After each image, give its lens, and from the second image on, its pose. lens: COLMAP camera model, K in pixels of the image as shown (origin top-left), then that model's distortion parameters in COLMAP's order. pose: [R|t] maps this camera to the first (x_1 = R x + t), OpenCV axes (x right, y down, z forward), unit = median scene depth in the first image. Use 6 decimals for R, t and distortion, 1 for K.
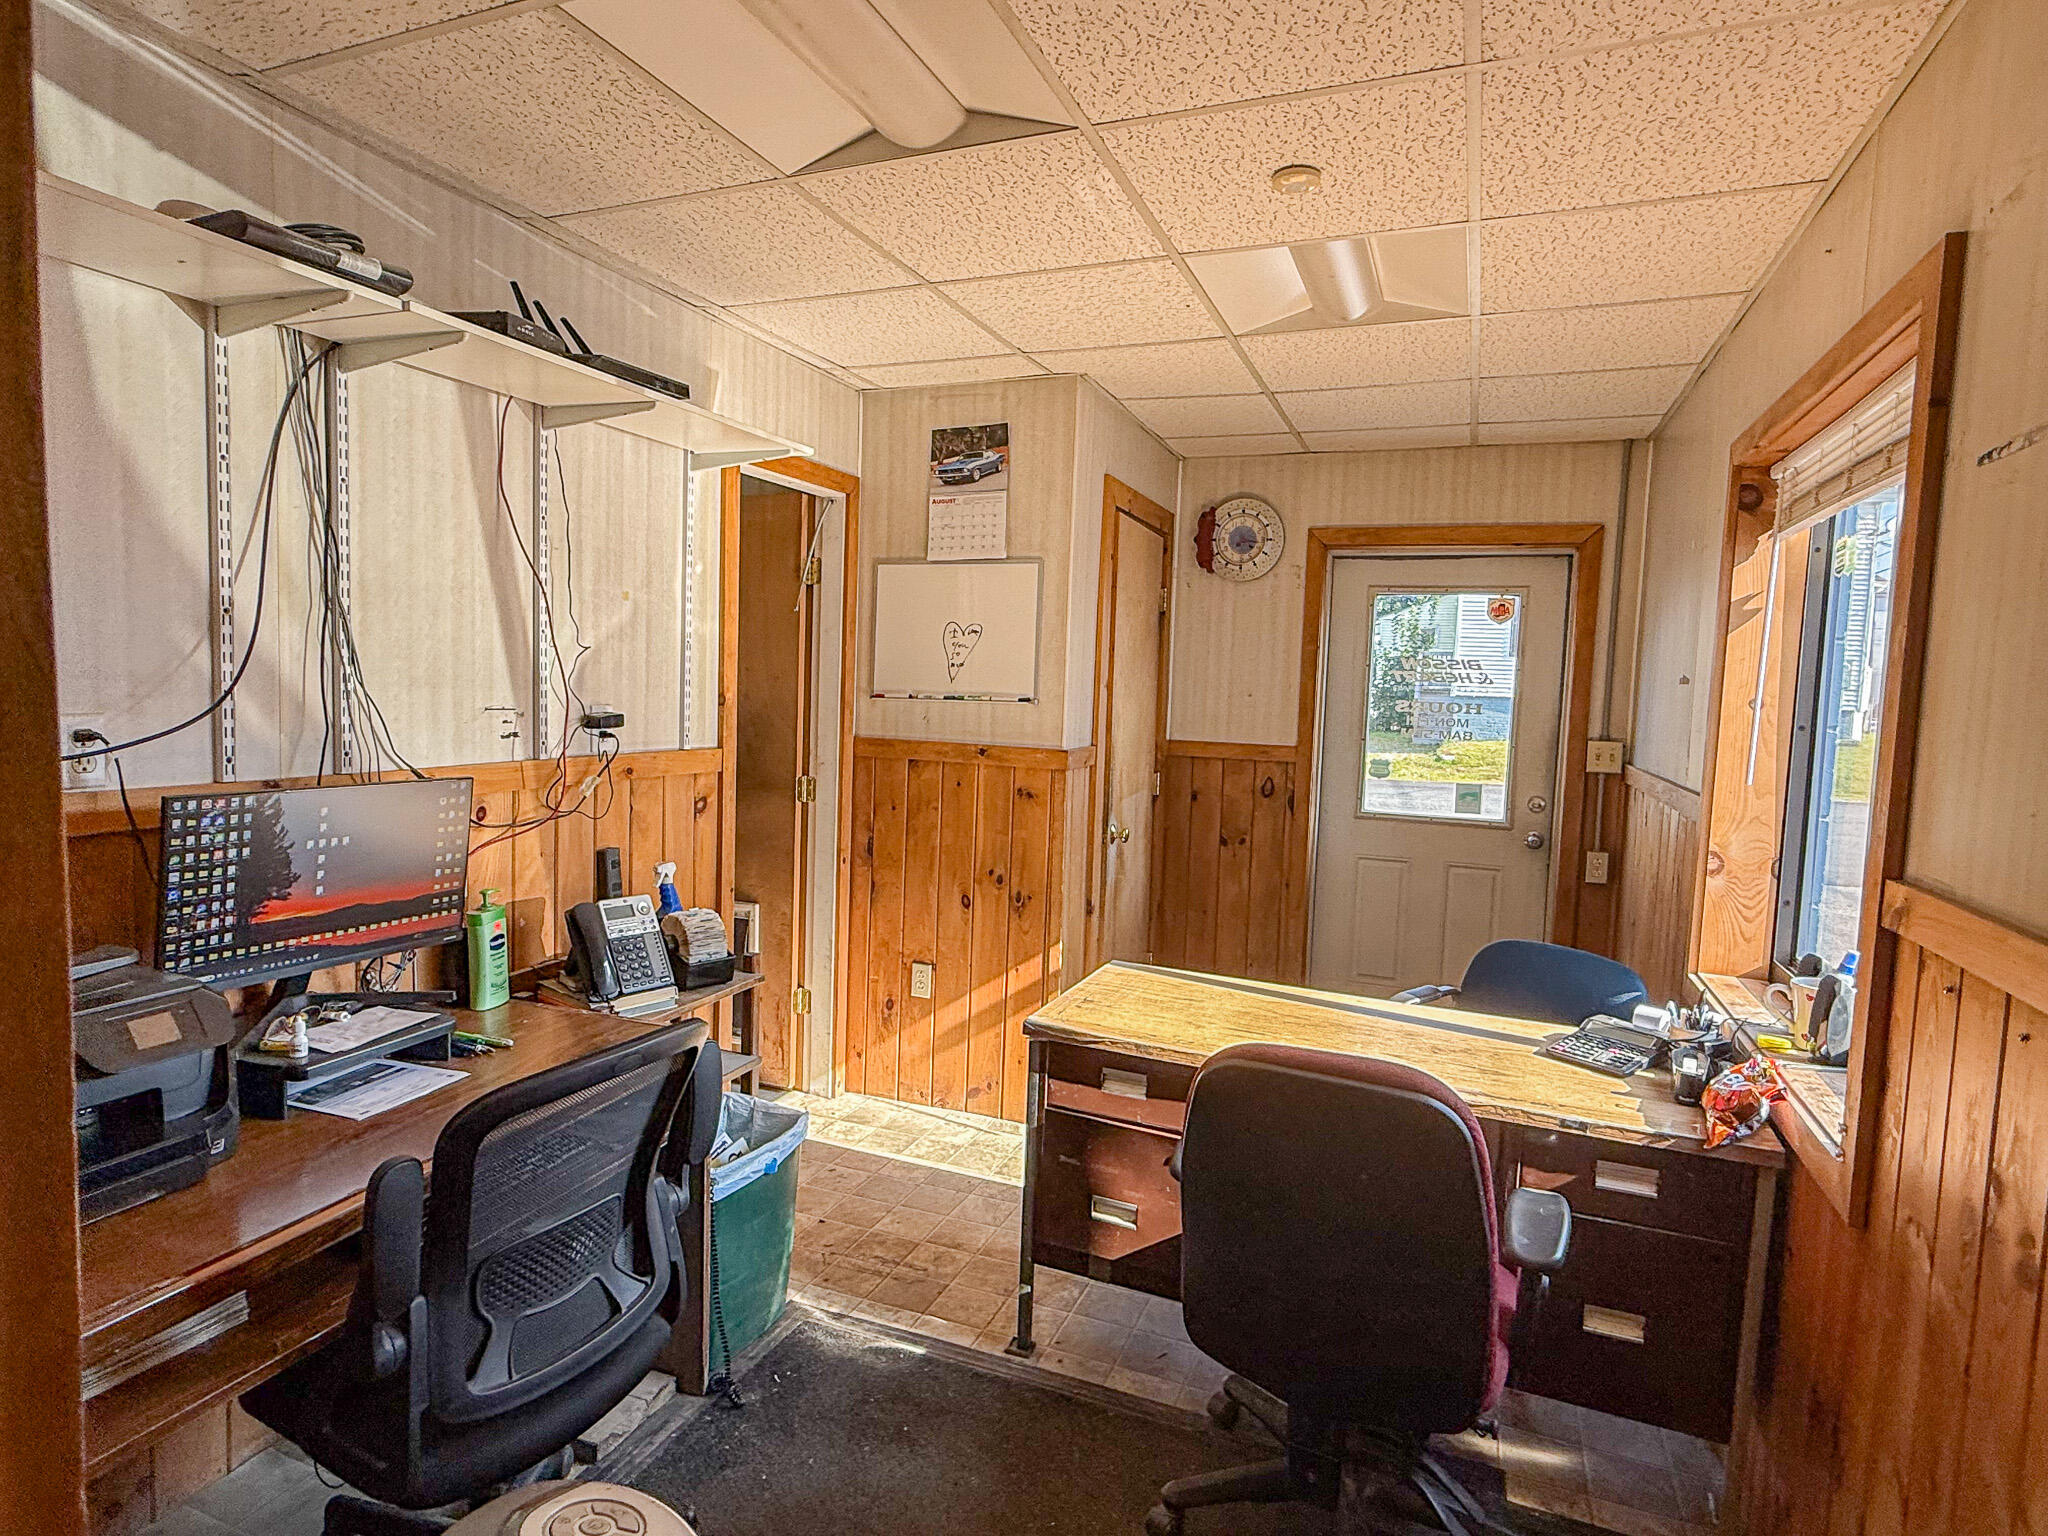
lens RADIAL K [[1139.4, 0, 1012.8], [0, 1139.4, 771.0], [0, 0, 1]] dist [-0.001359, -0.000061]
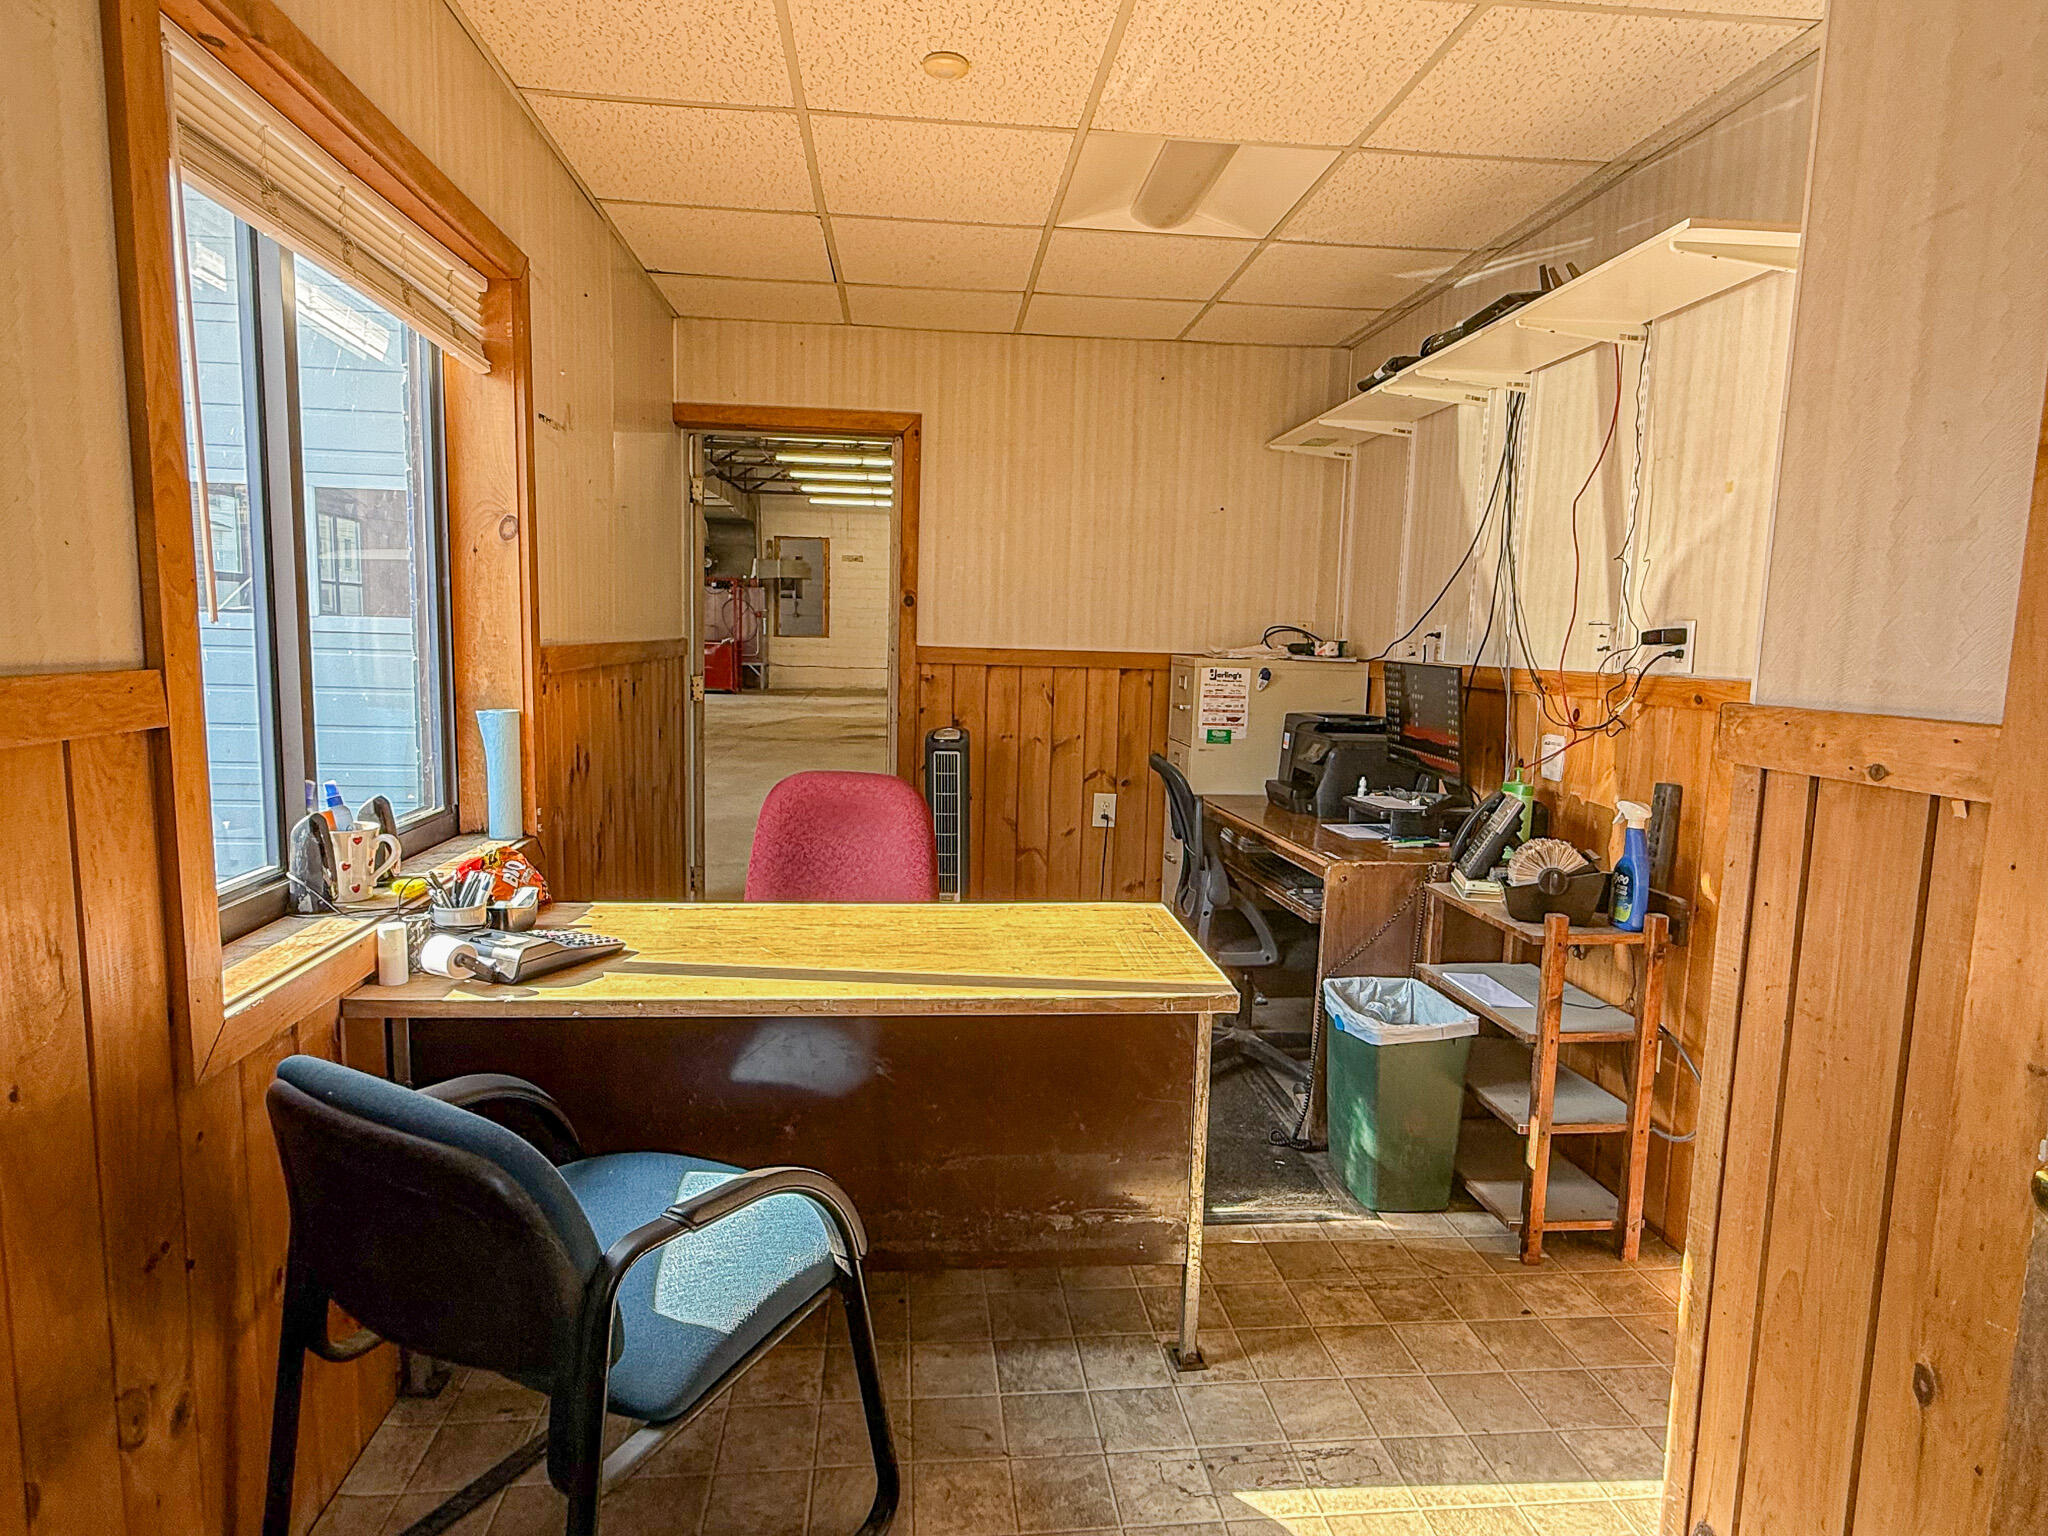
lens RADIAL K [[1139.4, 0, 1012.8], [0, 1139.4, 771.0], [0, 0, 1]] dist [-0.001359, -0.000061]
pose [[-0.884545, -0.001030, -0.466454, 0.539677], [-0.092604, 0.980481, 0.173441, -0.050774], [0.457171, 0.196612, -0.867374, 1.630933]]
